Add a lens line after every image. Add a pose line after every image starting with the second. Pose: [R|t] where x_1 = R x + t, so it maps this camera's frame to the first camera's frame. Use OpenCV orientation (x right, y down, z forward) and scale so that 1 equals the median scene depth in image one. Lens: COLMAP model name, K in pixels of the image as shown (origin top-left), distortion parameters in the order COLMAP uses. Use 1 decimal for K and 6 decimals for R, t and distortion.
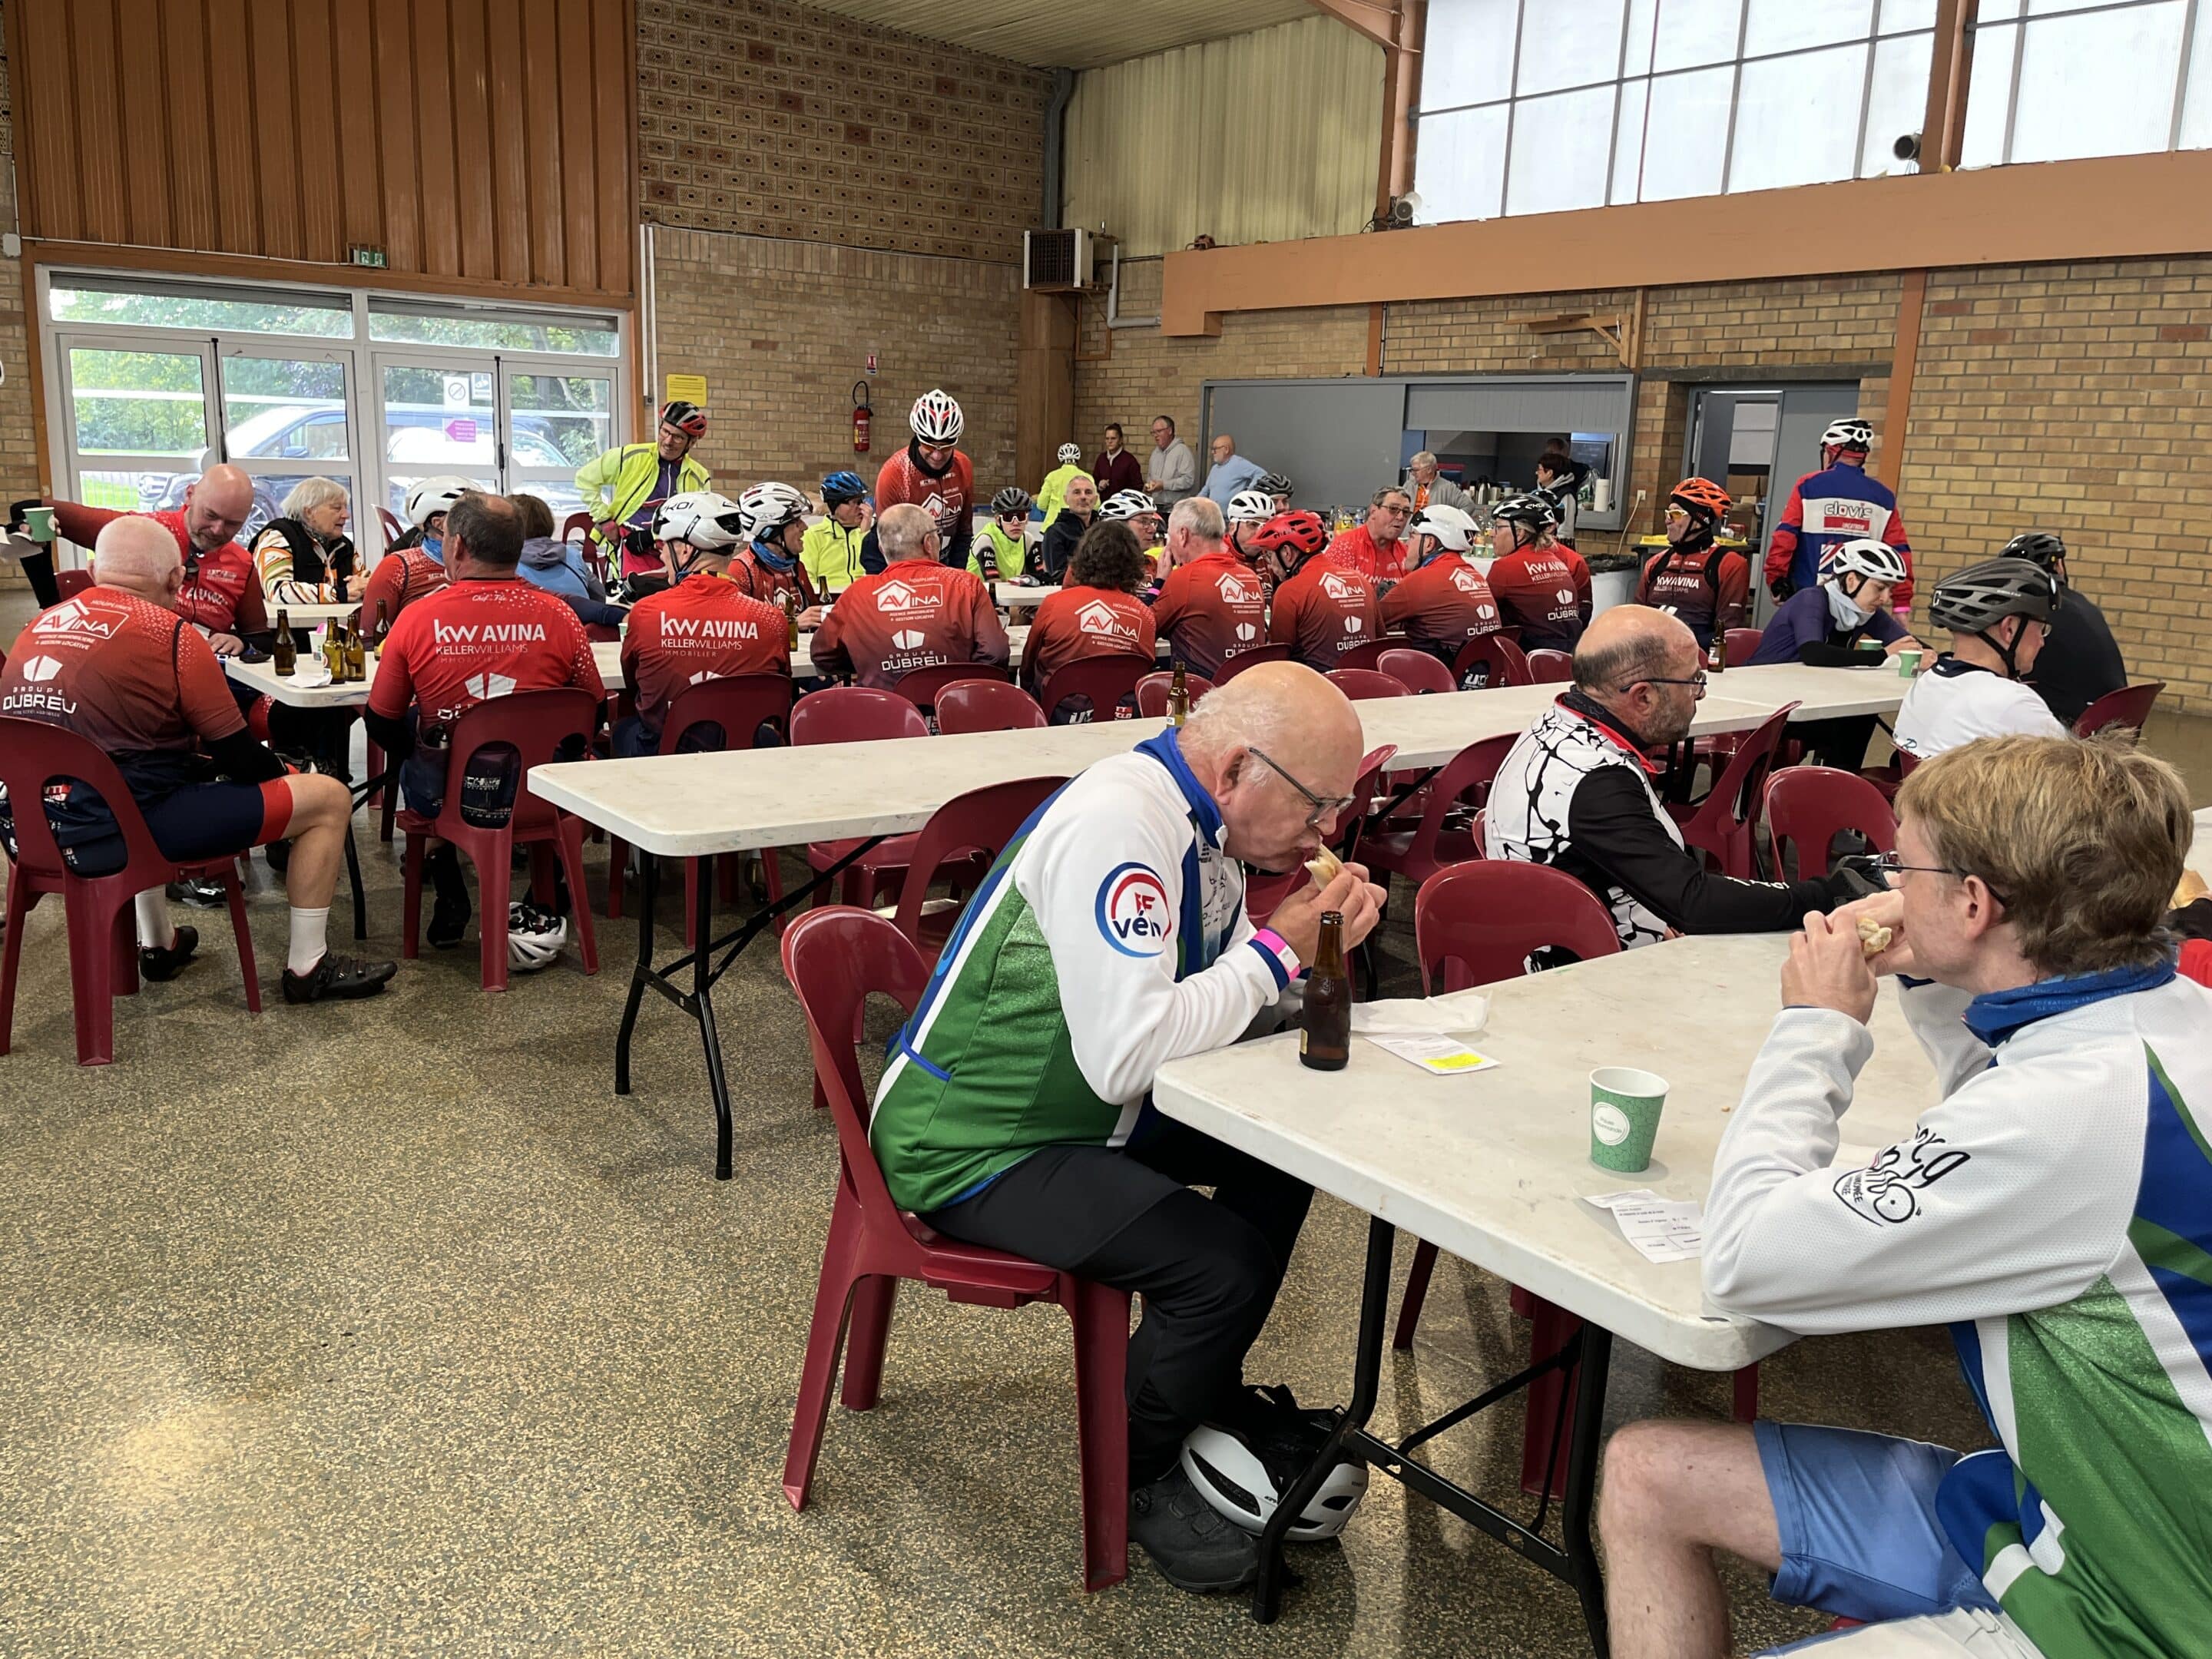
lens RADIAL K [[1752.7, 0, 1106.0], [0, 1752.7, 829.5], [0, 0, 1]] dist [0.067737, -0.144334]
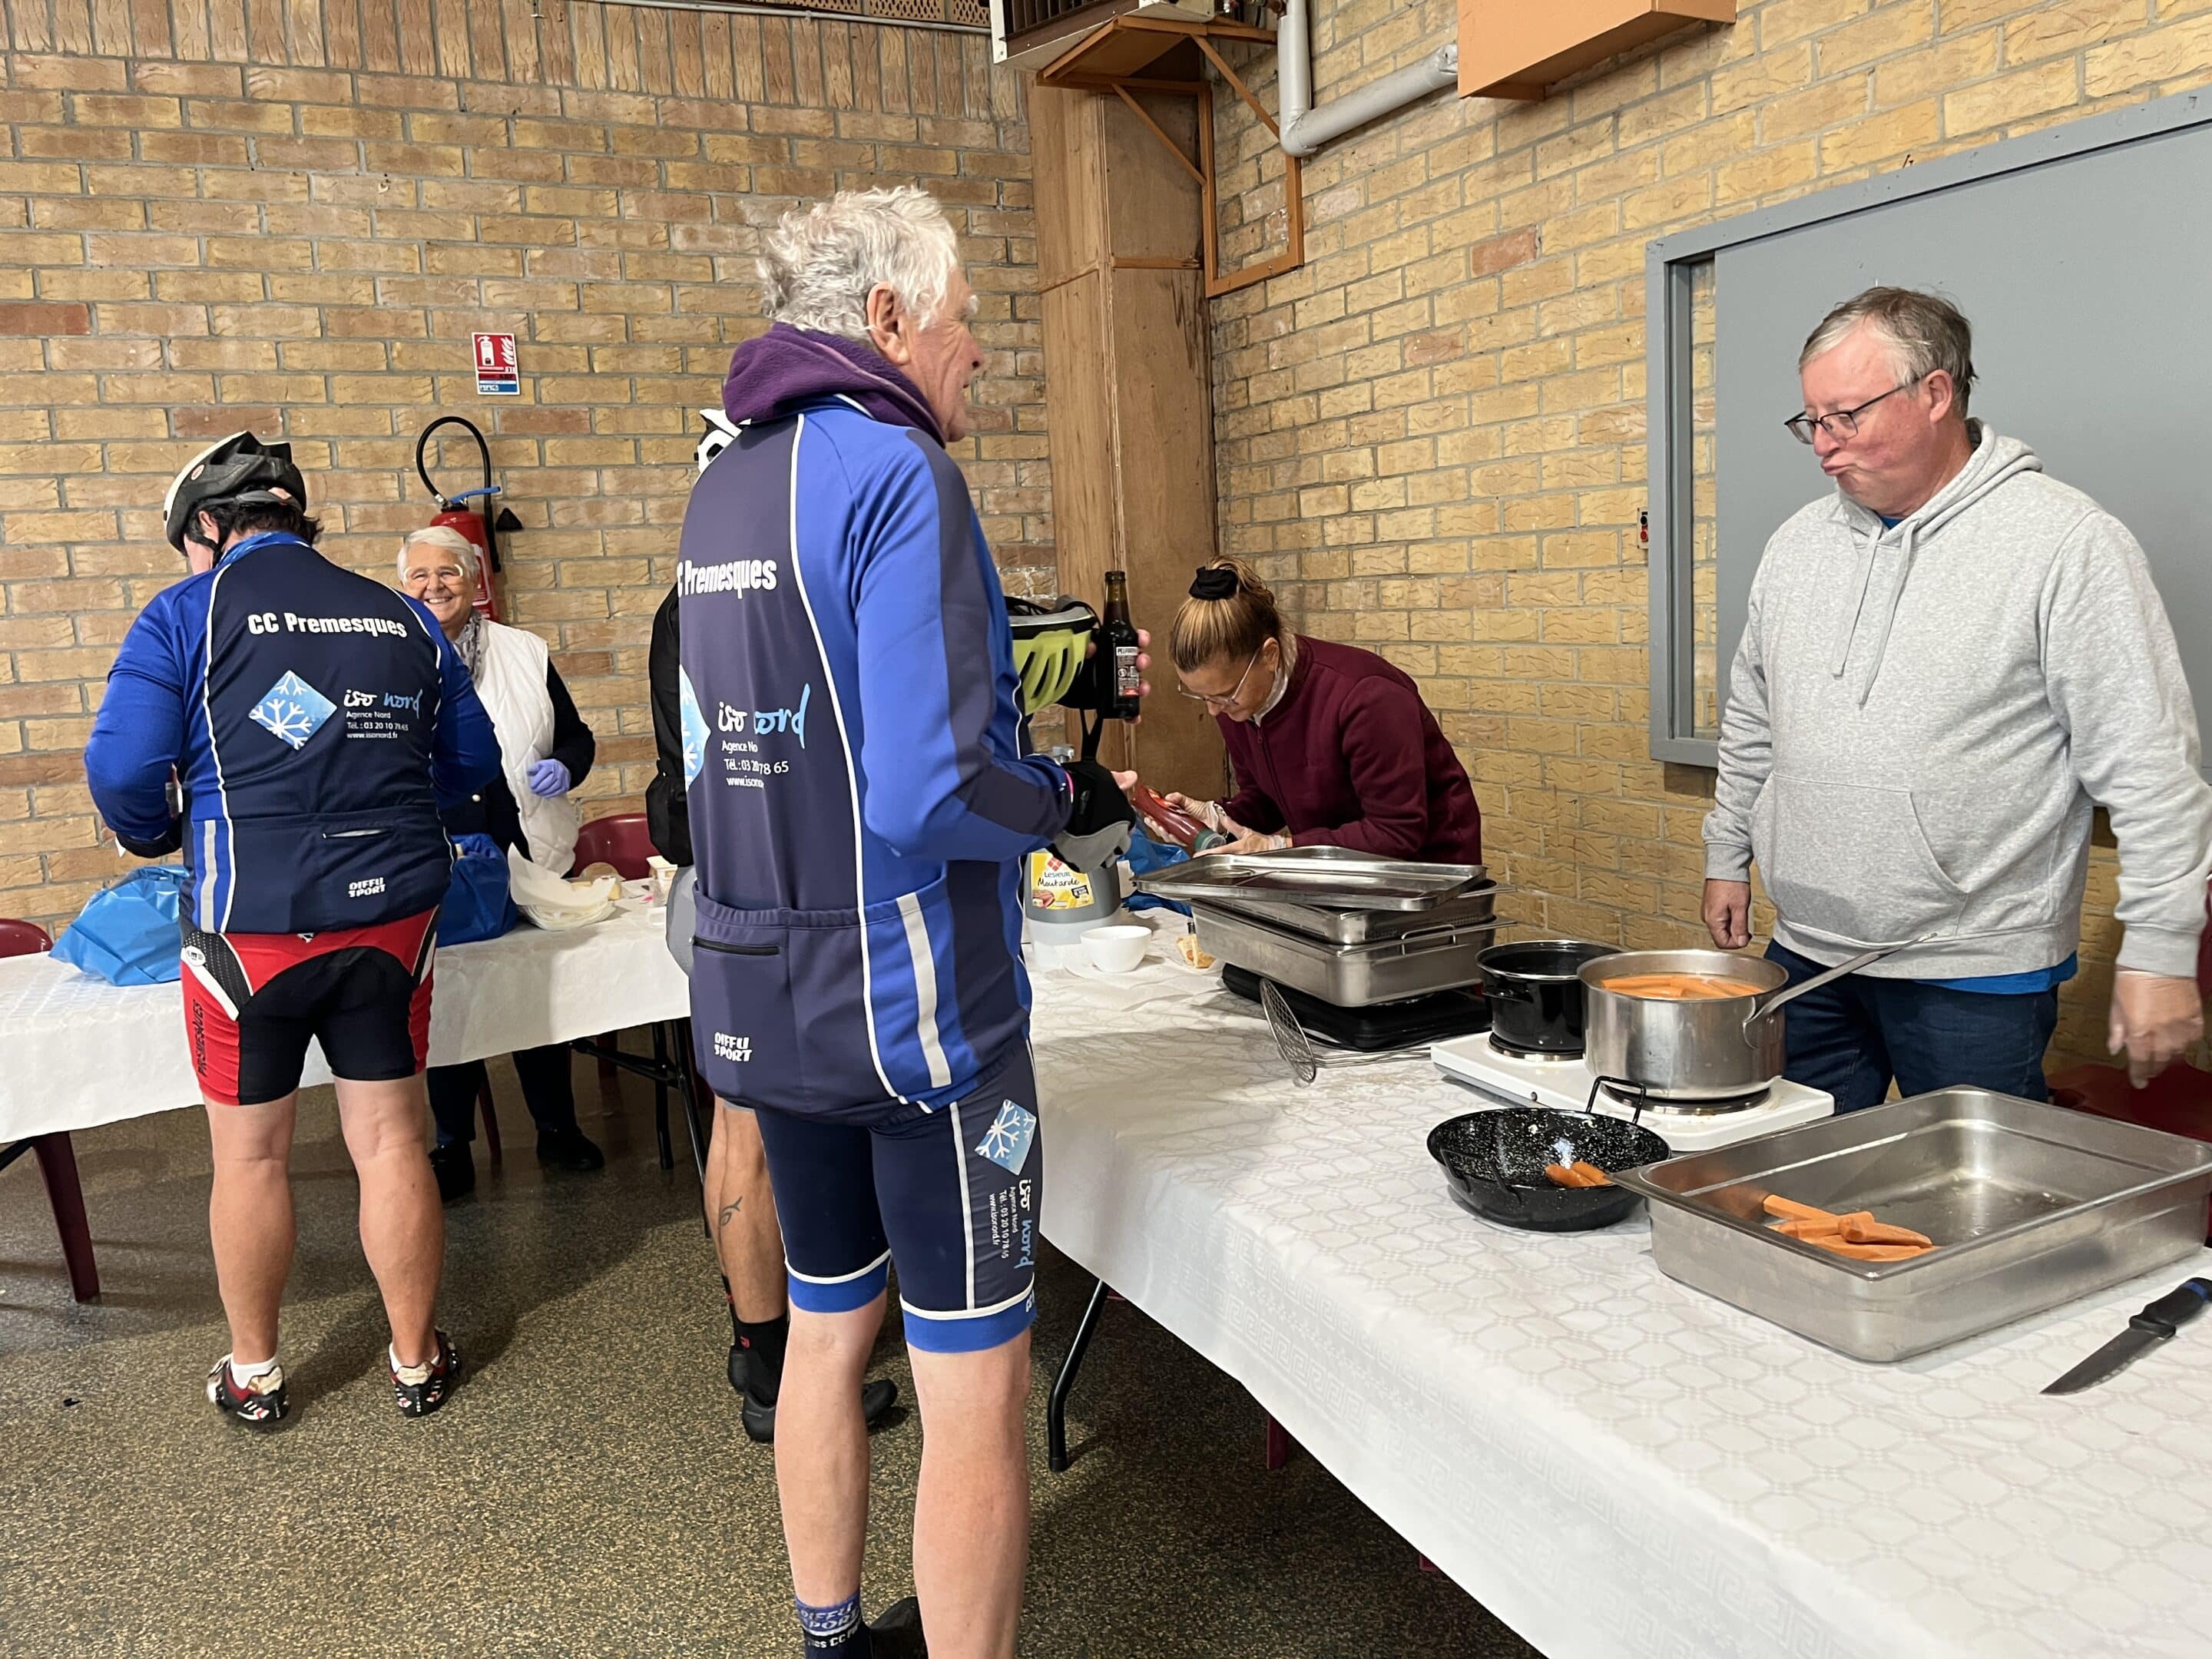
lens RADIAL K [[1728.5, 0, 1106.0], [0, 1728.5, 829.5], [0, 0, 1]] dist [-0.011341, -0.000281]
pose [[0.974370, -0.053160, -0.218577, 0.040951], [0.038274, 0.996685, -0.071786, -0.224196], [0.221669, 0.061581, 0.973176, 1.043730]]
